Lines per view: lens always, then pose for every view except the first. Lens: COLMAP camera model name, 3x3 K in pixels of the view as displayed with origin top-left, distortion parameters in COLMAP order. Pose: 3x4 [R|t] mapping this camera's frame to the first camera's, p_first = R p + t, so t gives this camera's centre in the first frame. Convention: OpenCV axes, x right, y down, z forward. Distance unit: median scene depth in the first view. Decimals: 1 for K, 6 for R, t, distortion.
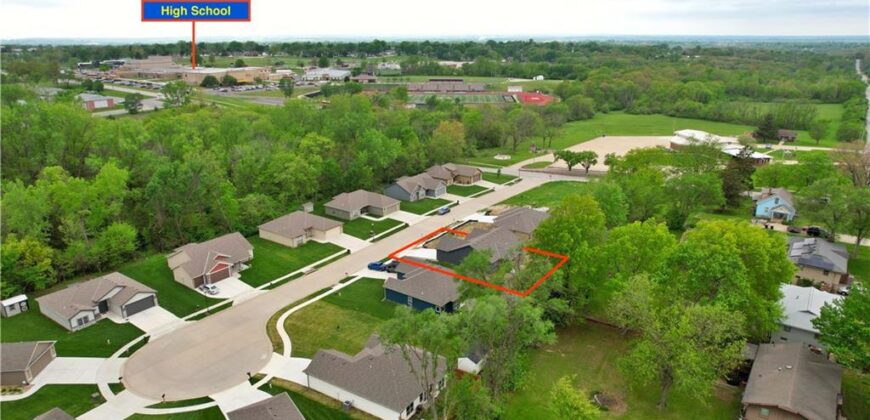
lens RADIAL K [[556.1, 0, 435.0], [0, 556.1, 210.0], [0, 0, 1]] dist [-0.077667, 0.063907]
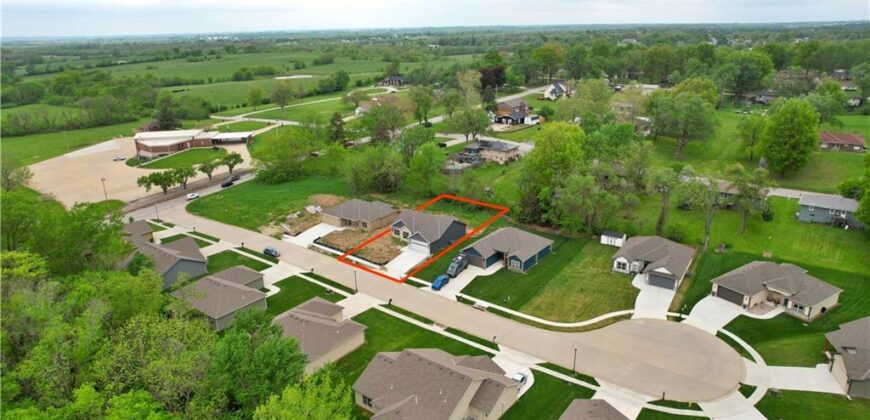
lens RADIAL K [[556.1, 0, 435.0], [0, 556.1, 210.0], [0, 0, 1]] dist [-0.077667, 0.063907]
pose [[0.029106, -0.315683, 0.948418, -0.677199], [0.321036, 0.901505, 0.290215, -0.197826], [-0.946620, 0.296029, 0.127585, 0.627110]]
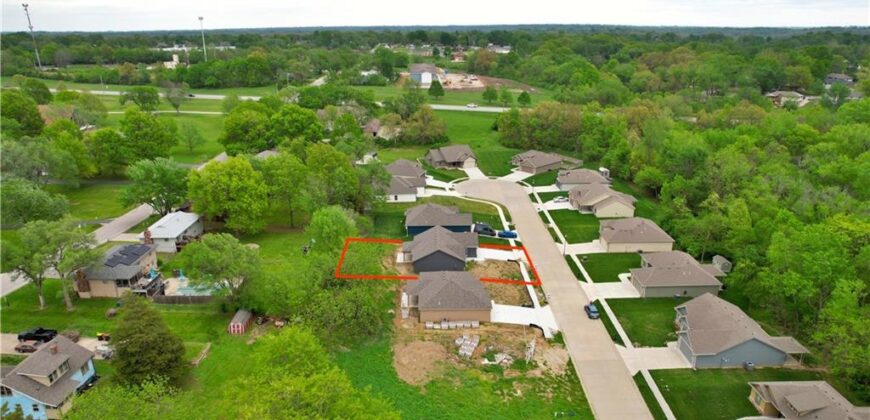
lens RADIAL K [[556.1, 0, 435.0], [0, 556.1, 210.0], [0, 0, 1]] dist [-0.077667, 0.063907]
pose [[-0.807339, 0.191321, -0.558211, 0.475765], [-0.174484, 0.826279, 0.535554, -0.387974], [0.563701, 0.529772, -0.633705, 1.182612]]
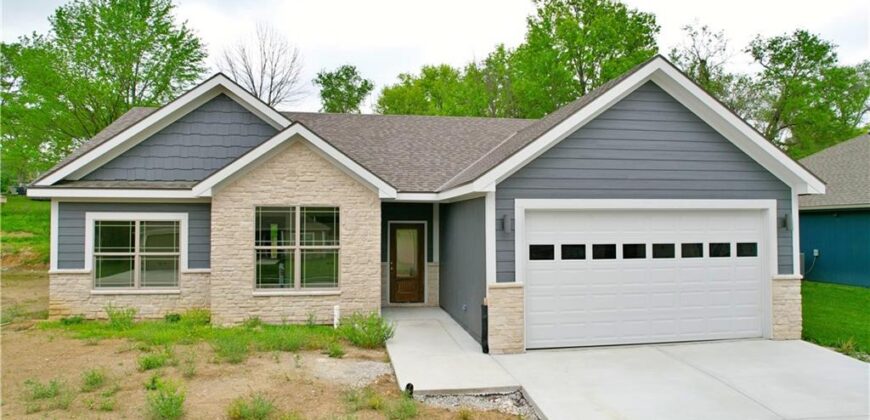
lens RADIAL K [[556.1, 0, 435.0], [0, 556.1, 210.0], [0, 0, 1]] dist [-0.077667, 0.063907]
pose [[-0.694958, 0.005093, 0.719032, -0.012566], [0.221206, 0.952995, 0.207049, 0.031962], [-0.684179, 0.302945, -0.663418, 0.807680]]
